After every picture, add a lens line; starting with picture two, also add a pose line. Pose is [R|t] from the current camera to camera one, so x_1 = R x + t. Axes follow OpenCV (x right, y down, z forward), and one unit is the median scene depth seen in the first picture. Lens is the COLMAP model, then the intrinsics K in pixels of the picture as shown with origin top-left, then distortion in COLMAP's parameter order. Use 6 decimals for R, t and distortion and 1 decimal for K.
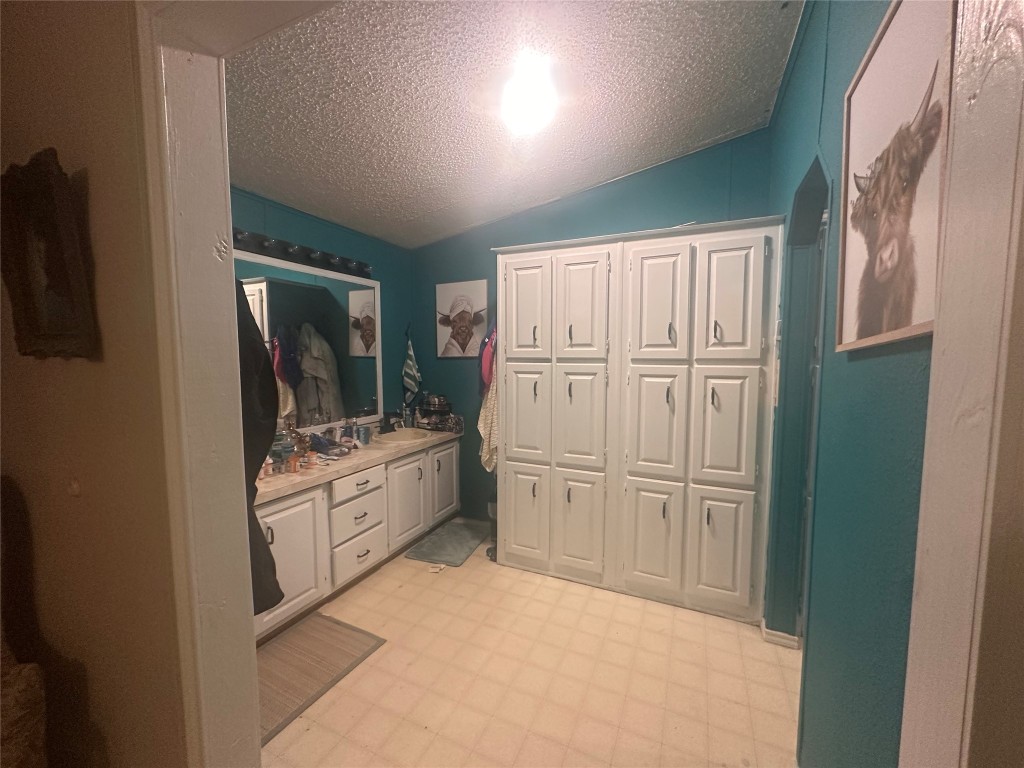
lens RADIAL K [[407.0, 0, 512.0], [0, 407.0, 384.4], [0, 0, 1]] dist [-0.003158, -0.000142]
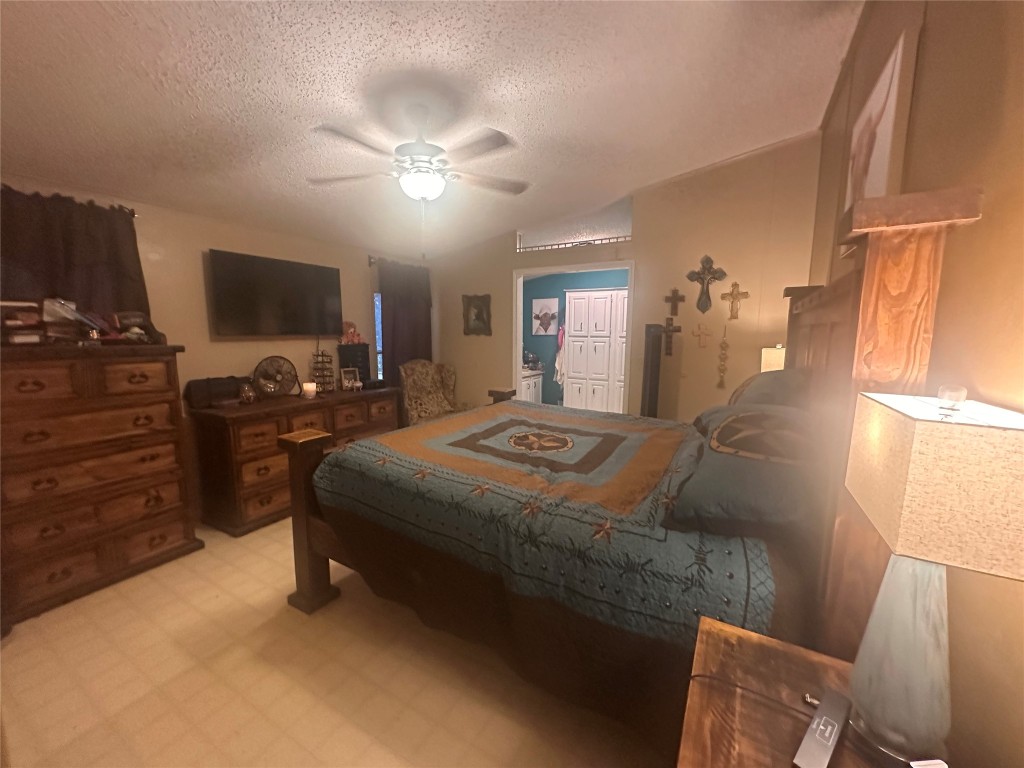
lens RADIAL K [[407.0, 0, 509.9], [0, 407.0, 385.8], [0, 0, 1]] dist [-0.003158, -0.000142]
pose [[0.995310, 0.019098, -0.094830, -0.111515], [-0.013289, 0.998018, 0.061515, 0.076508], [0.095817, -0.059966, 0.993591, -1.255939]]
